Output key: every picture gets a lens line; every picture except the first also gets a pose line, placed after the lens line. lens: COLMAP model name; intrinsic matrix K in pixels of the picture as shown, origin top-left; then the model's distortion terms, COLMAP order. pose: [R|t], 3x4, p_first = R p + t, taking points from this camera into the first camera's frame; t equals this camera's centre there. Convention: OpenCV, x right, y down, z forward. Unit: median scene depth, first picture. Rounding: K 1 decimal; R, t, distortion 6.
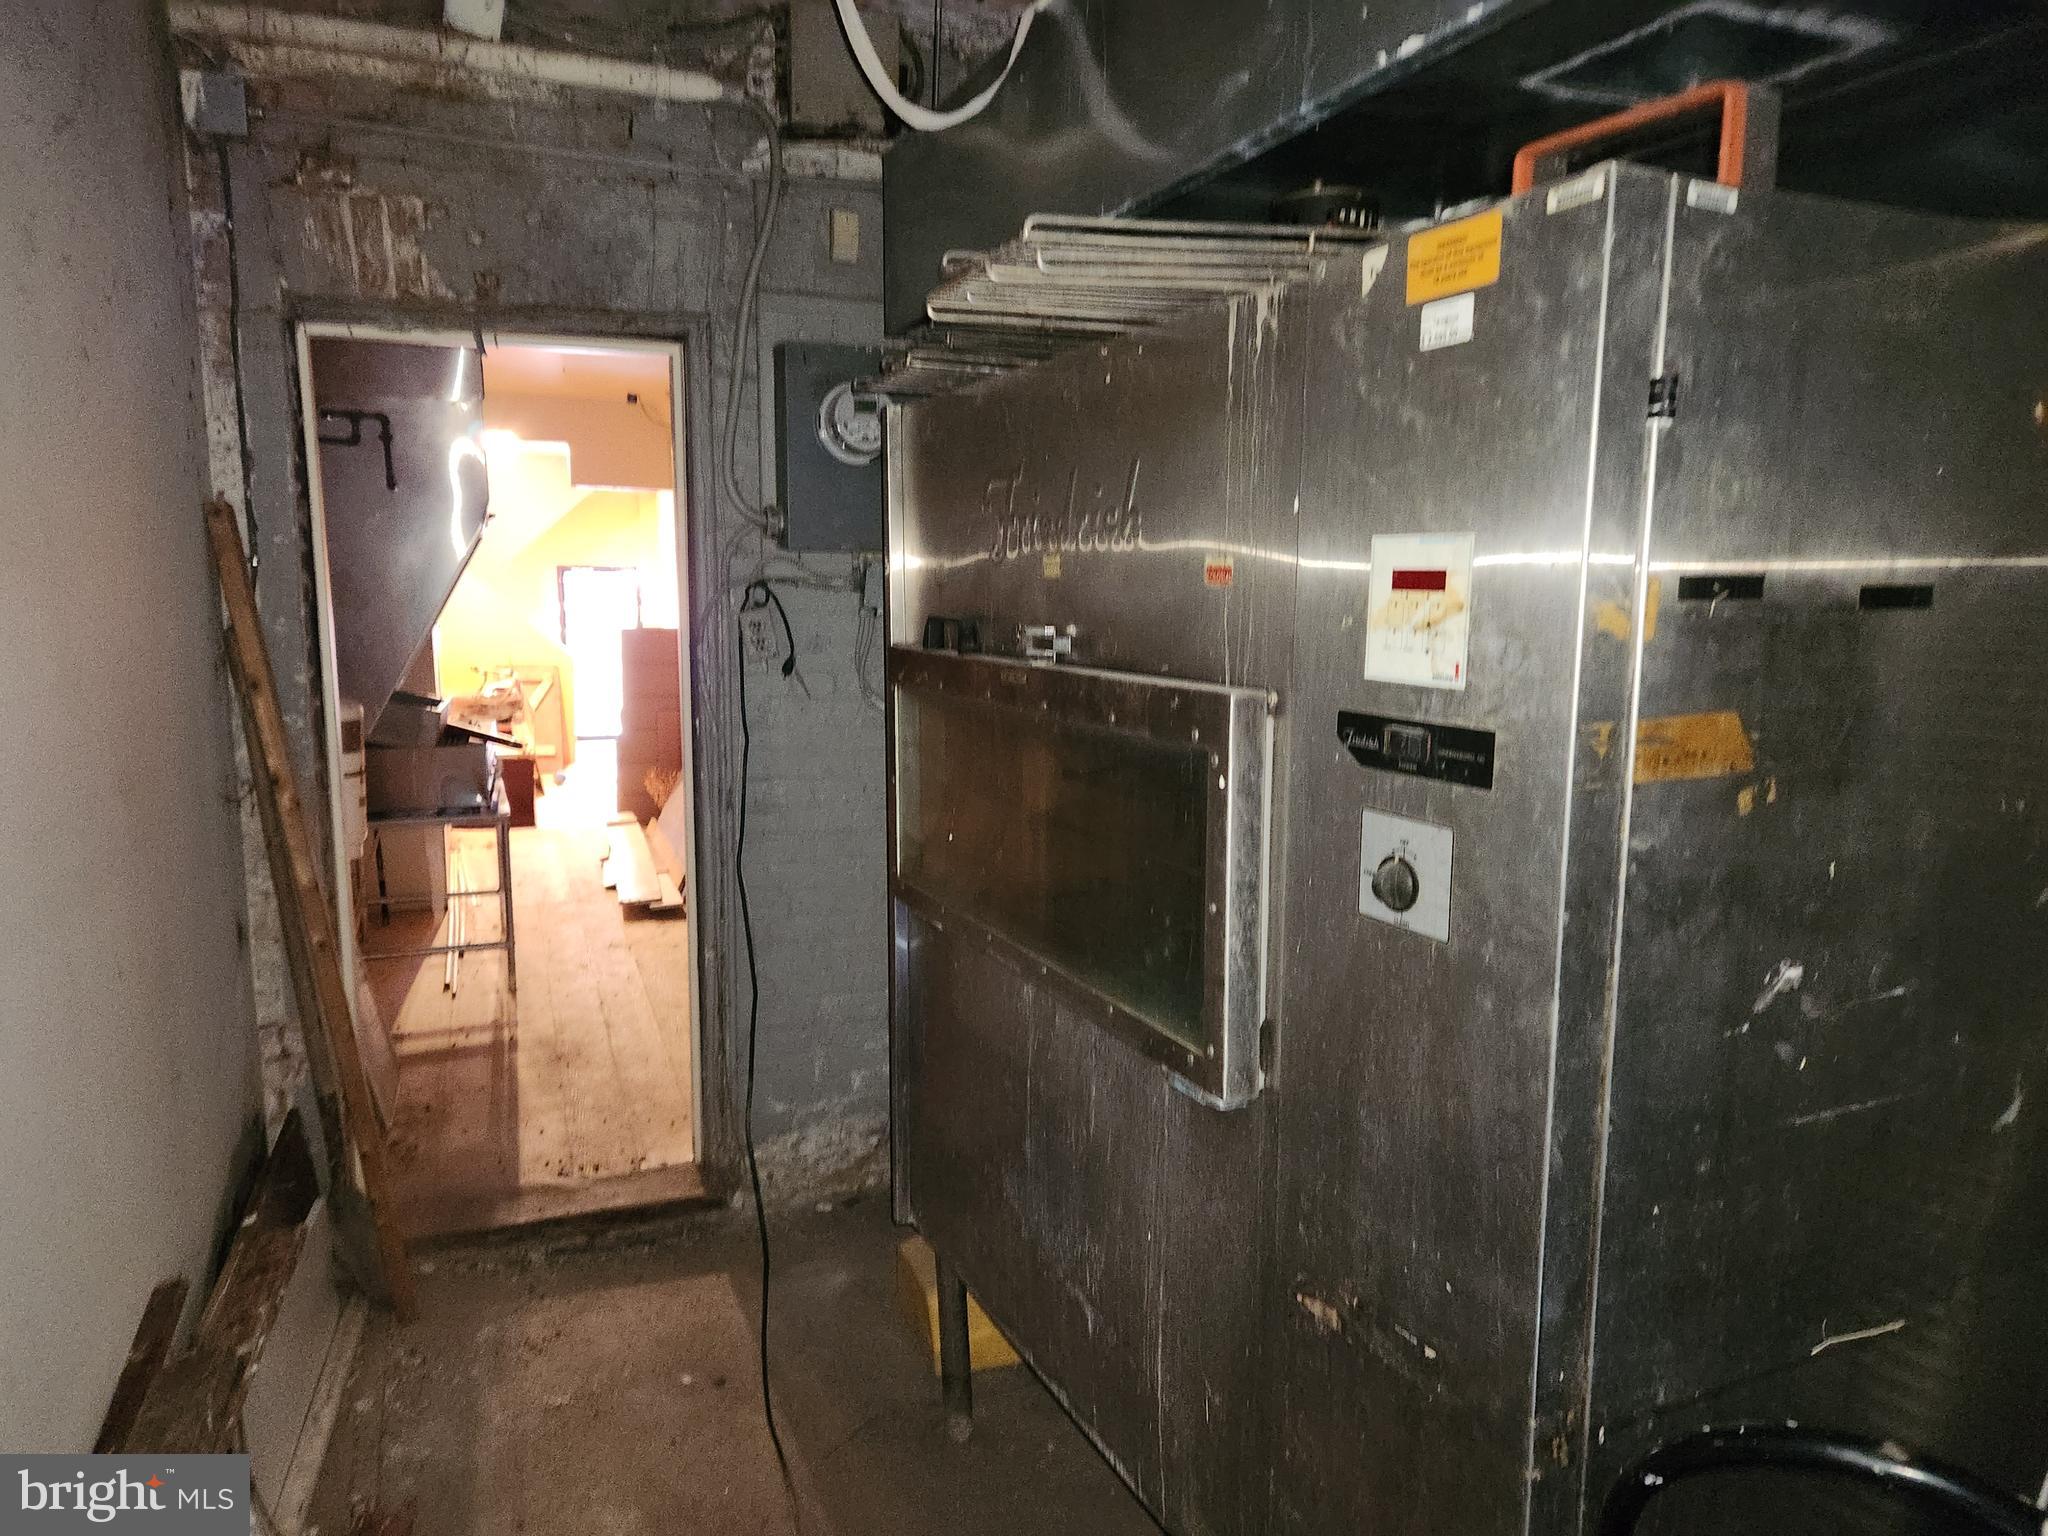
lens RADIAL K [[1370.7, 0, 1016.0], [0, 1370.7, 777.6], [0, 0, 1]] dist [0.074524, -0.072330]
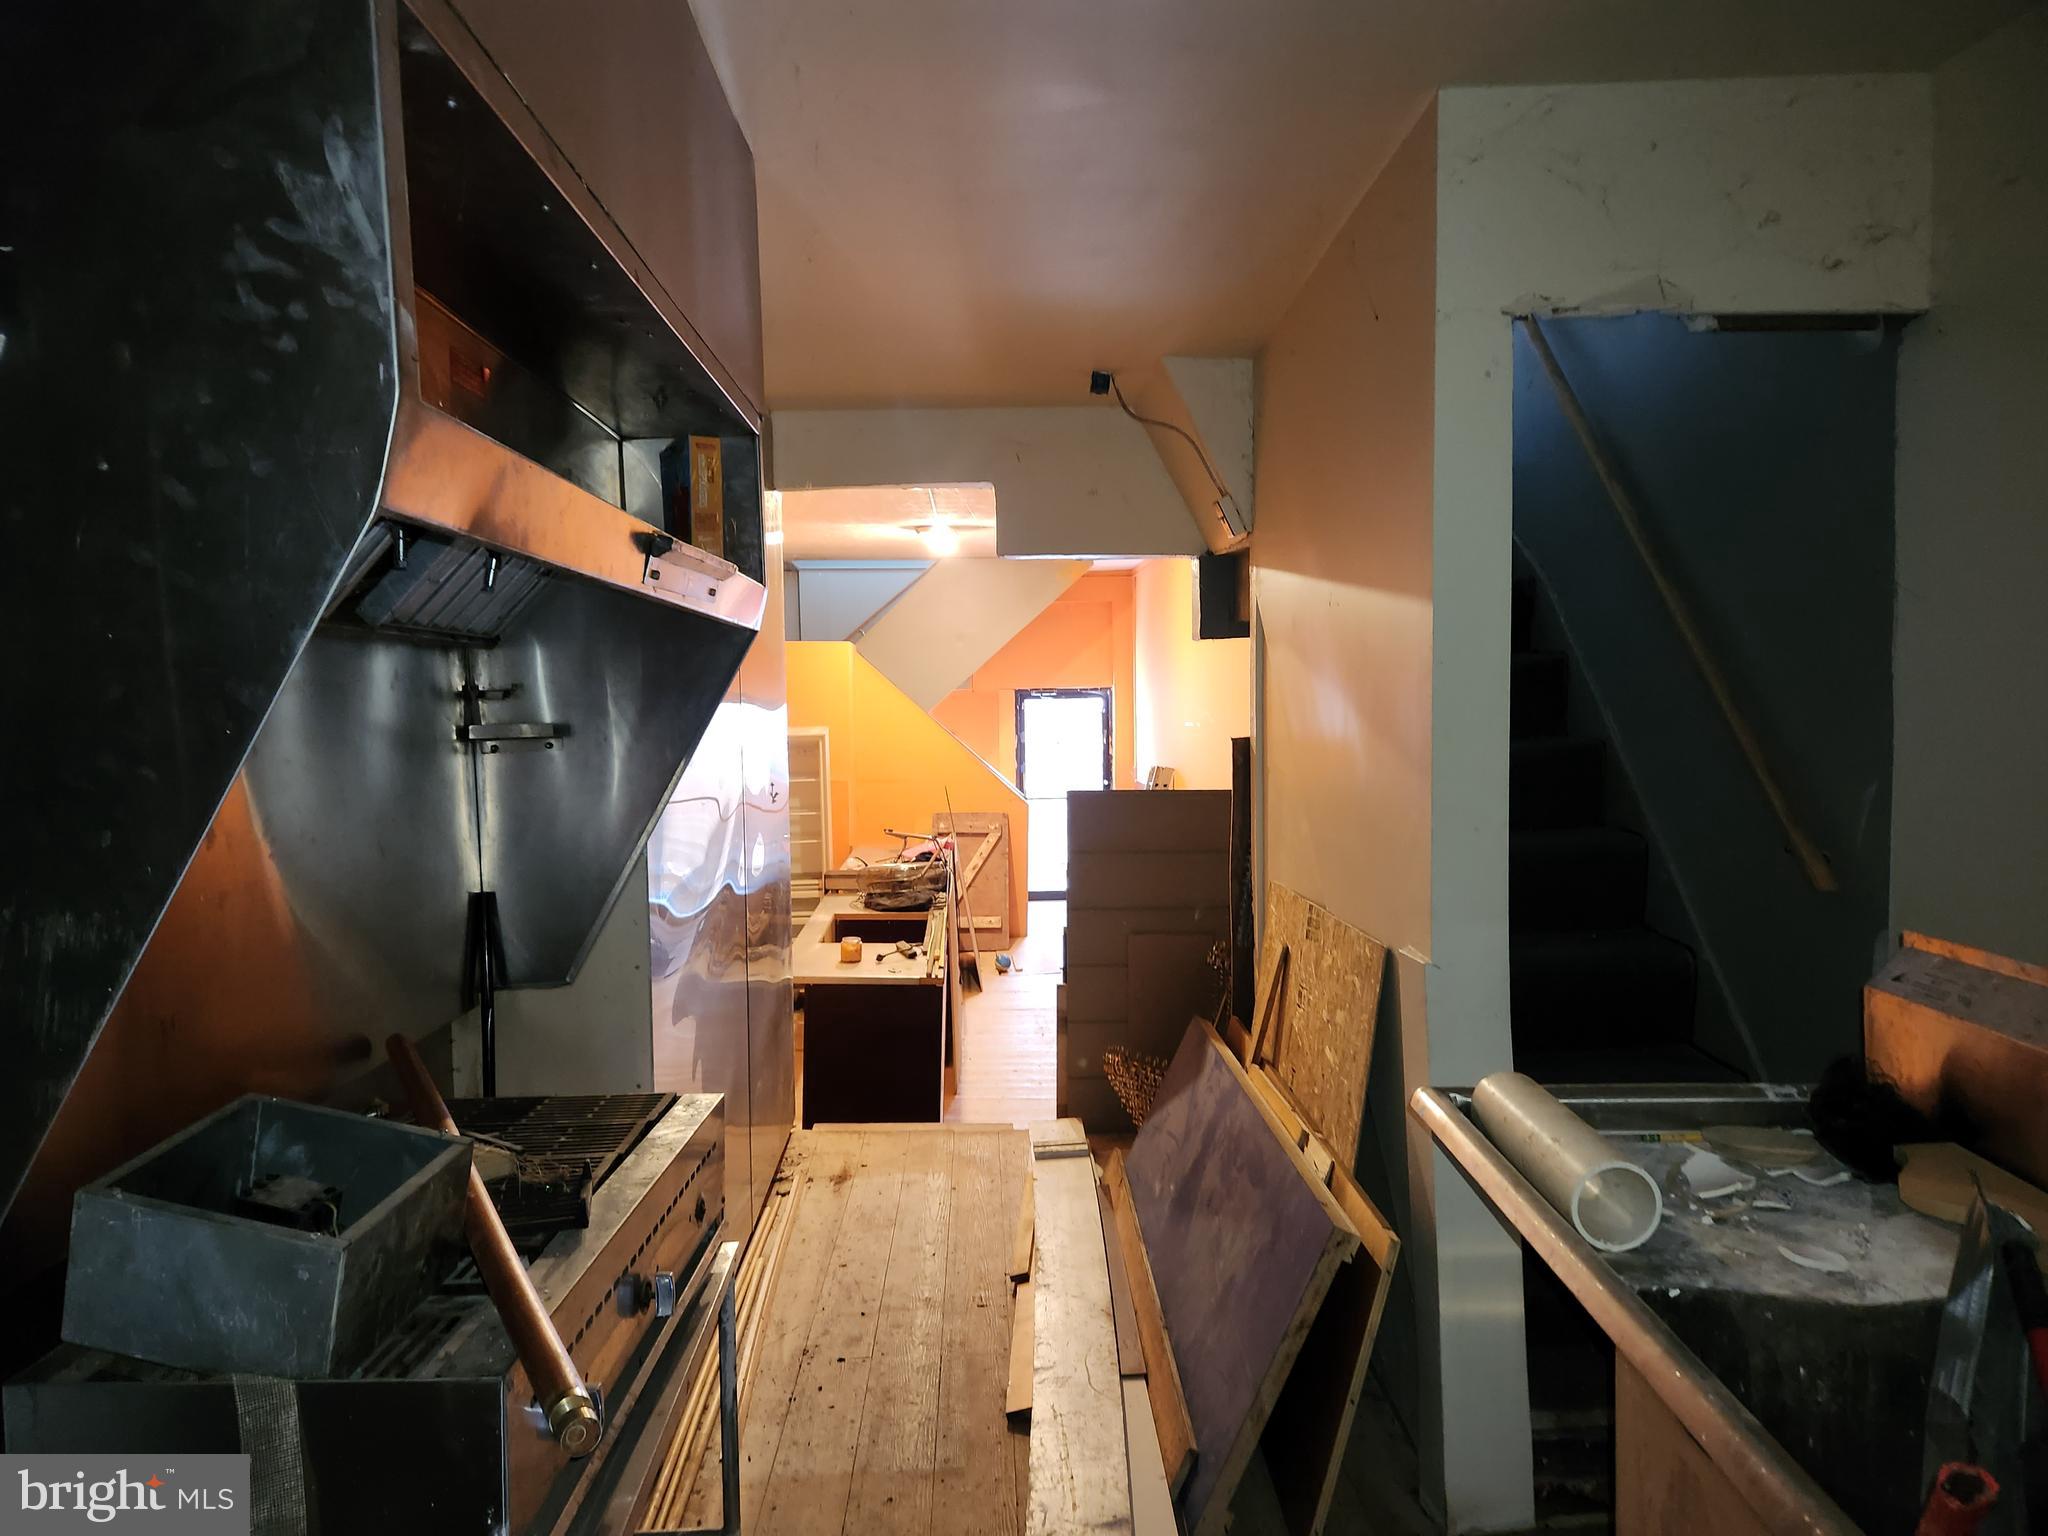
lens RADIAL K [[1370.7, 0, 1016.0], [0, 1370.7, 777.6], [0, 0, 1]] dist [0.074524, -0.072330]
pose [[0.944578, 0.000502, -0.328287, -0.121387], [-0.028155, 0.996438, -0.079487, -0.070133], [0.327077, 0.084324, 0.941228, 0.457085]]
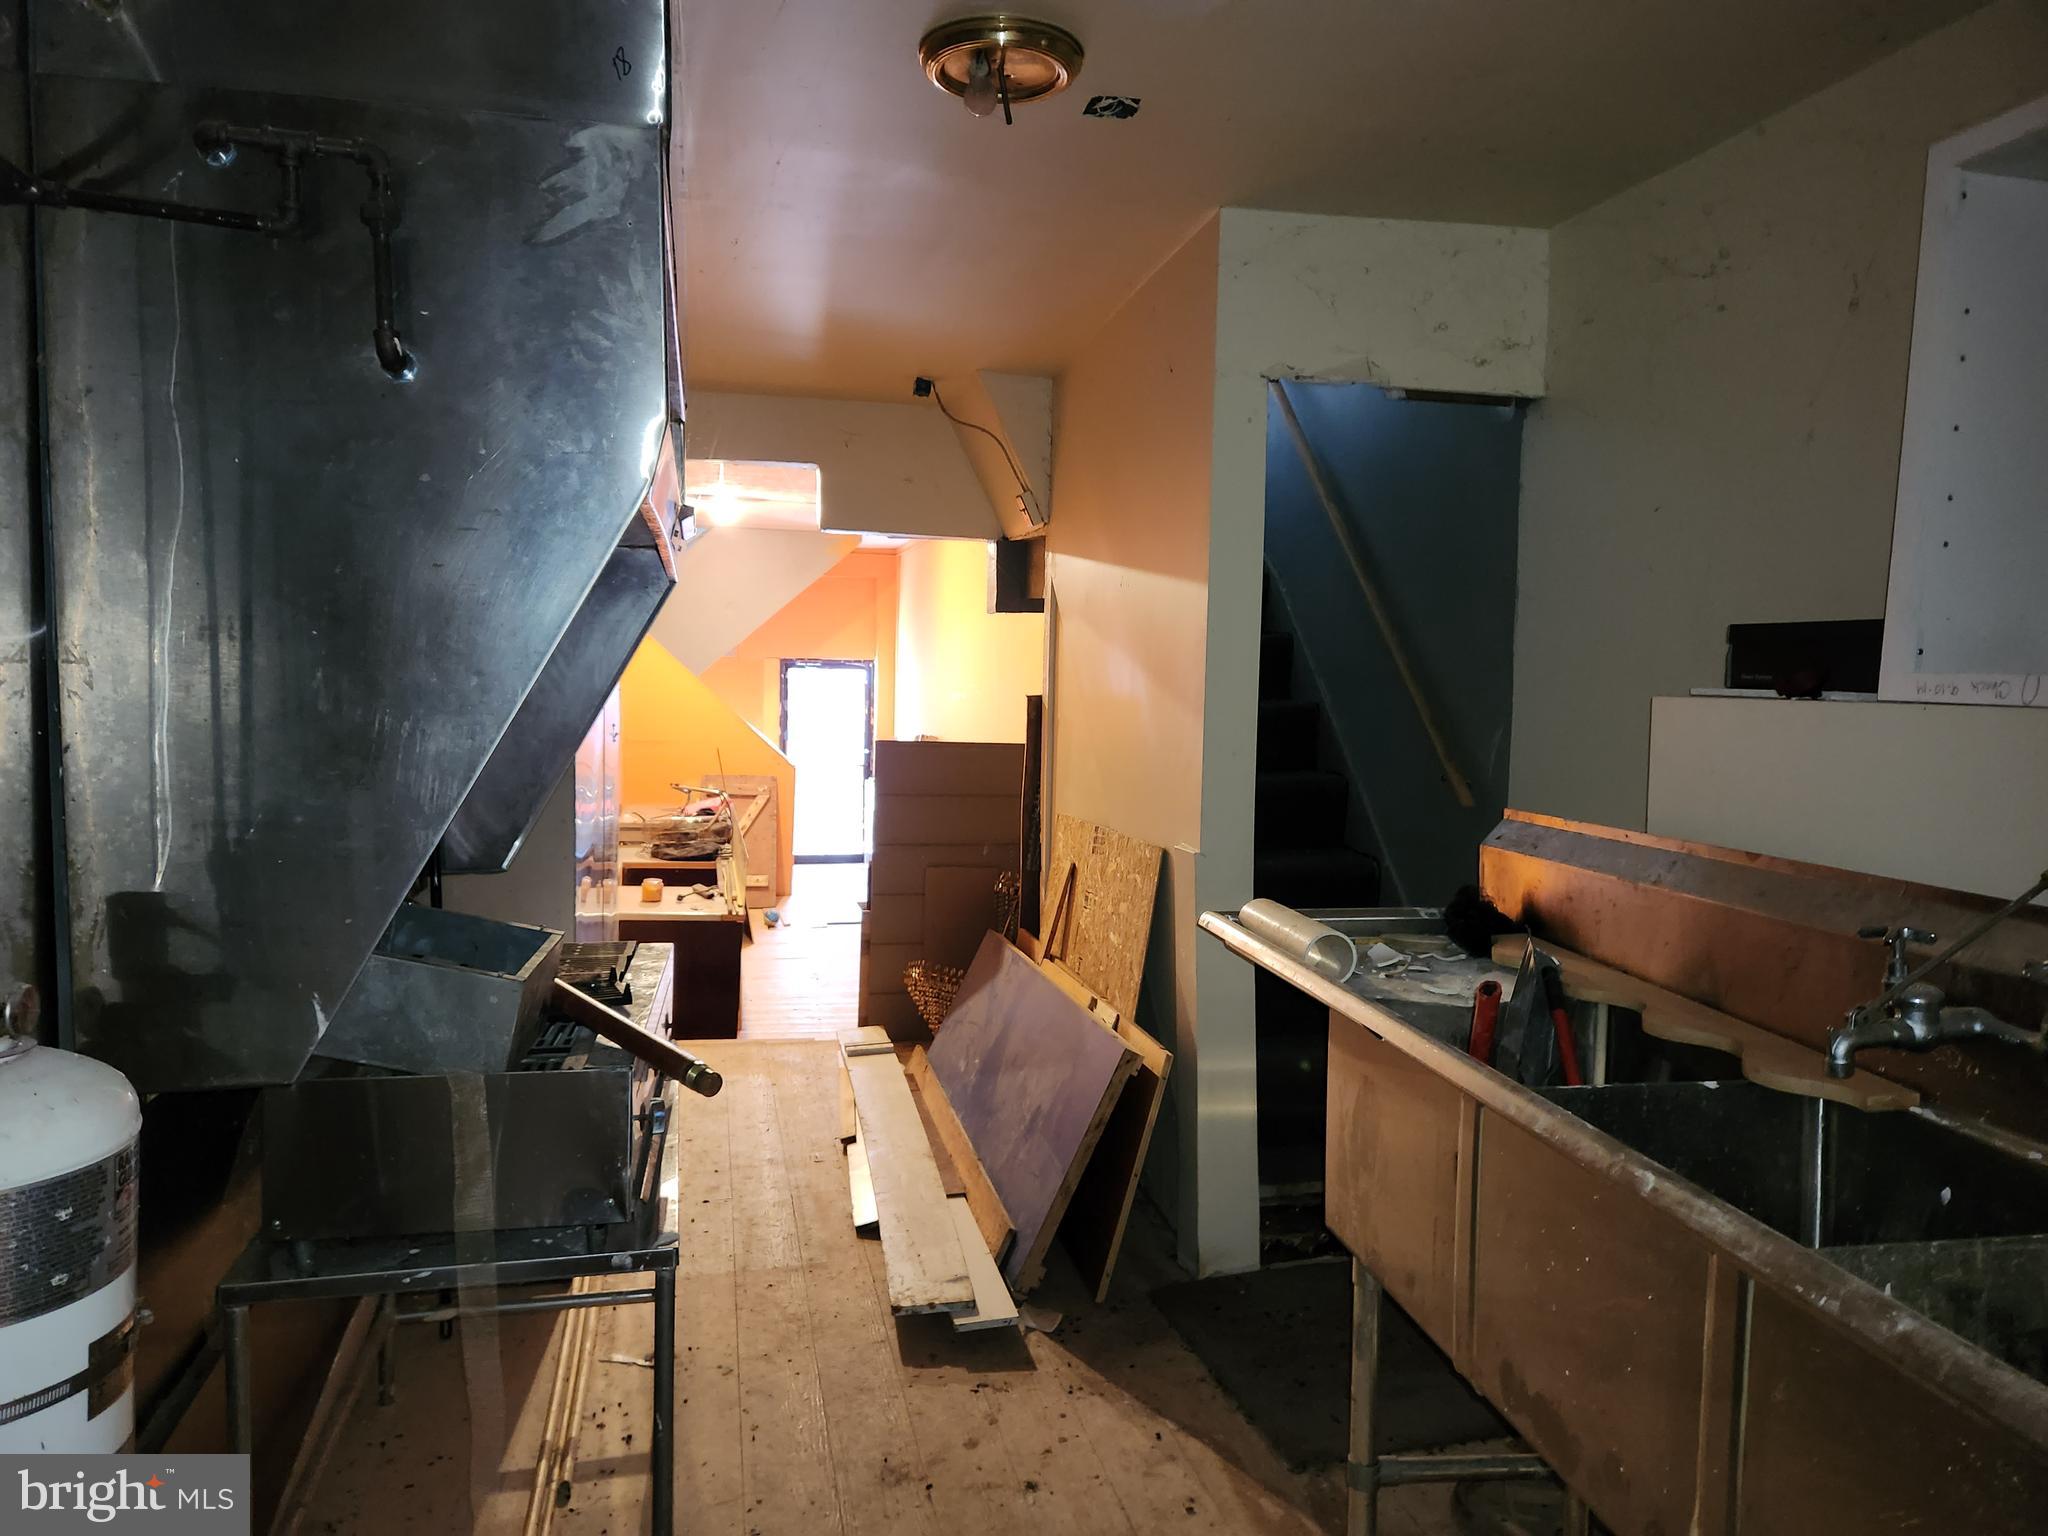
lens RADIAL K [[1368.7, 0, 1024.0], [0, 1368.7, 768.0], [0, 0, 1]] dist [0.070513, -0.000553]
pose [[0.990530, 0.023898, -0.135202, -0.131574], [-0.034732, 0.996321, -0.078351, -0.048496], [0.132832, 0.082305, 0.987715, 0.368650]]
